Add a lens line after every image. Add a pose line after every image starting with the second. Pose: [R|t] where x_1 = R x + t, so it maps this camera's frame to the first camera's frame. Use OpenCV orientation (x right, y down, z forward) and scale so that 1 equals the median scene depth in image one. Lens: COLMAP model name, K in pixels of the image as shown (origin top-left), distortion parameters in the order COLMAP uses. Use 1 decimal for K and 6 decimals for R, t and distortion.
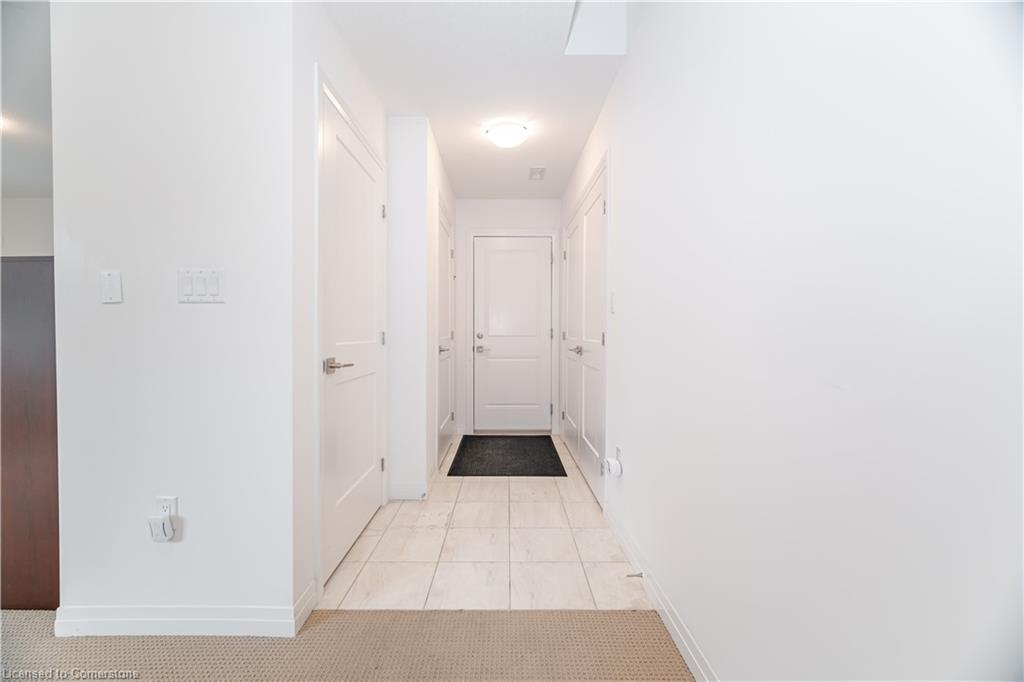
lens RADIAL K [[405.5, 0, 511.3], [0, 405.5, 338.3], [0, 0, 1]] dist [-0.004482, -0.000976]
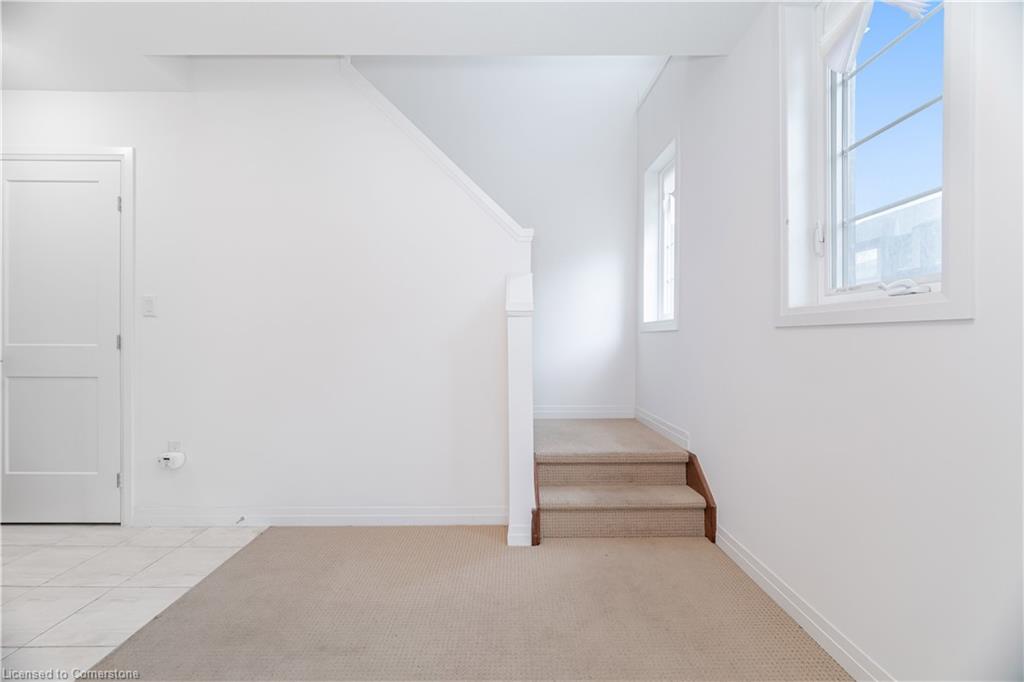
lens RADIAL K [[405.5, 0, 509.9], [0, 405.5, 337.9], [0, 0, 1]] dist [-0.004482, -0.000976]
pose [[0.007045, -0.008565, 0.999939, -1.042282], [0.008190, 0.999930, 0.008507, -0.012386], [-0.999942, 0.008130, 0.007114, 0.113914]]
